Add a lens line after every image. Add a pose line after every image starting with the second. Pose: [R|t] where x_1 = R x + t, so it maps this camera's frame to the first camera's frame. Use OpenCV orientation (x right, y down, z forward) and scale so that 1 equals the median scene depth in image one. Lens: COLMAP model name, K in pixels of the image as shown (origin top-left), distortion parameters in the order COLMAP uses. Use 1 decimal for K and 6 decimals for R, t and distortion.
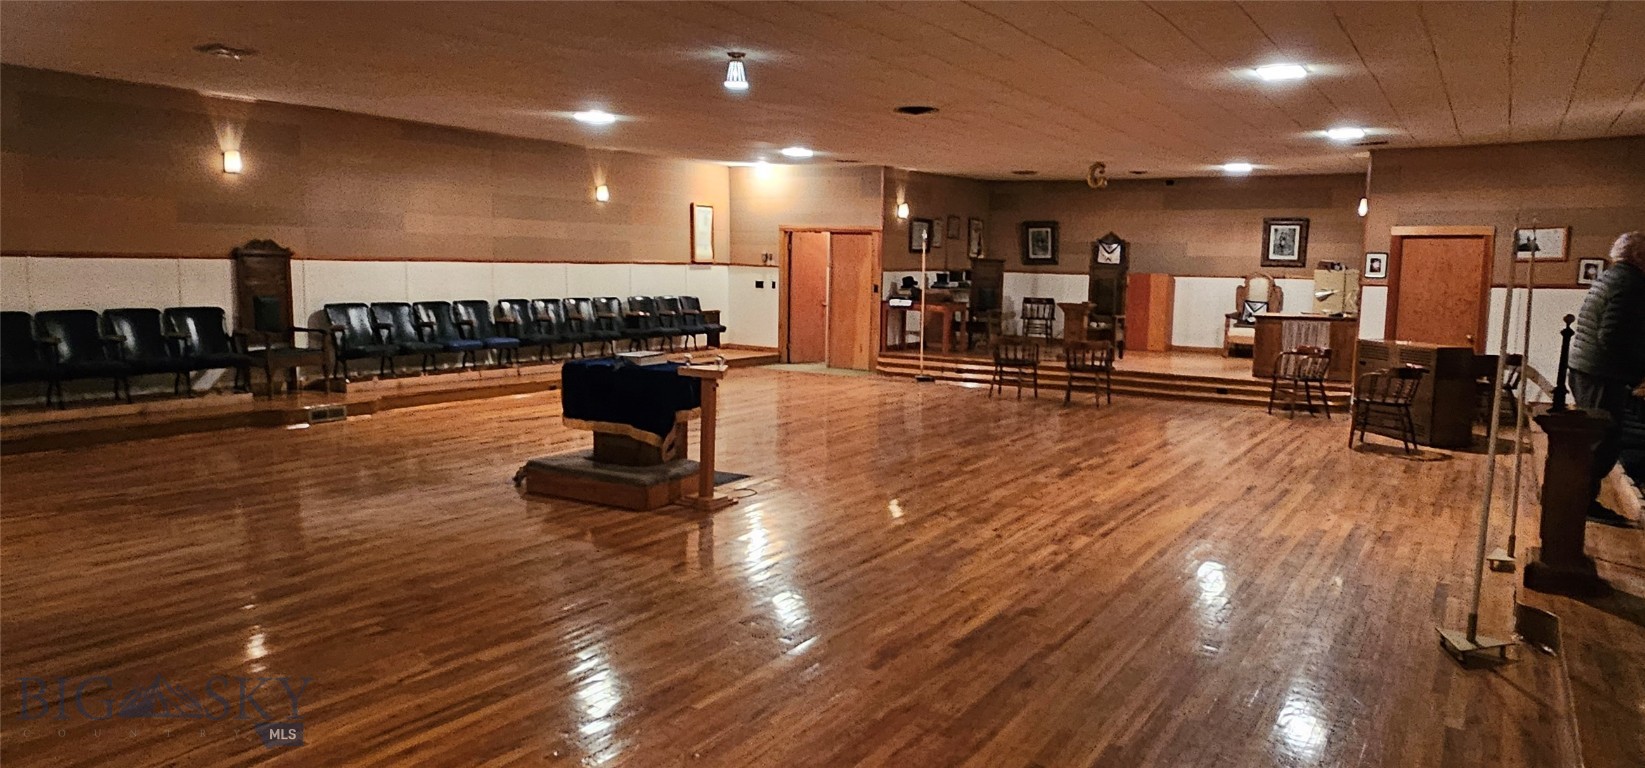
lens RADIAL K [[1083.7, 0, 843.9], [0, 1083.7, 388.2], [0, 0, 1]] dist [0.002204, 0.002075]
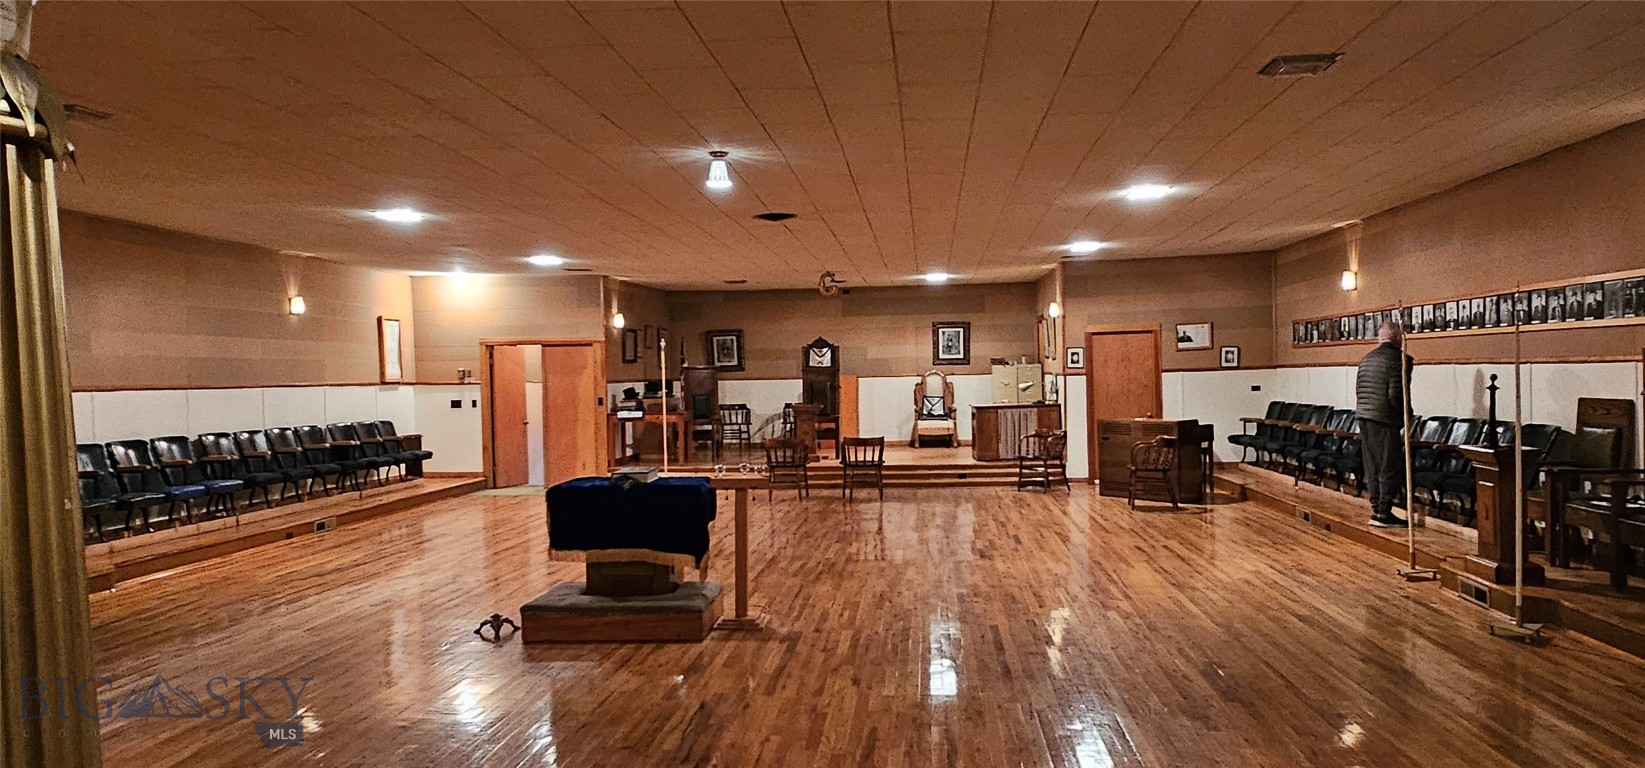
lens RADIAL K [[1083.7, 0, 843.9], [0, 1083.7, 388.2], [0, 0, 1]] dist [0.002204, 0.002075]
pose [[0.894812, -0.044074, 0.444263, -0.201582], [0.090609, 0.992333, -0.084053, -0.003574], [-0.437152, 0.115466, 0.891945, 0.050431]]
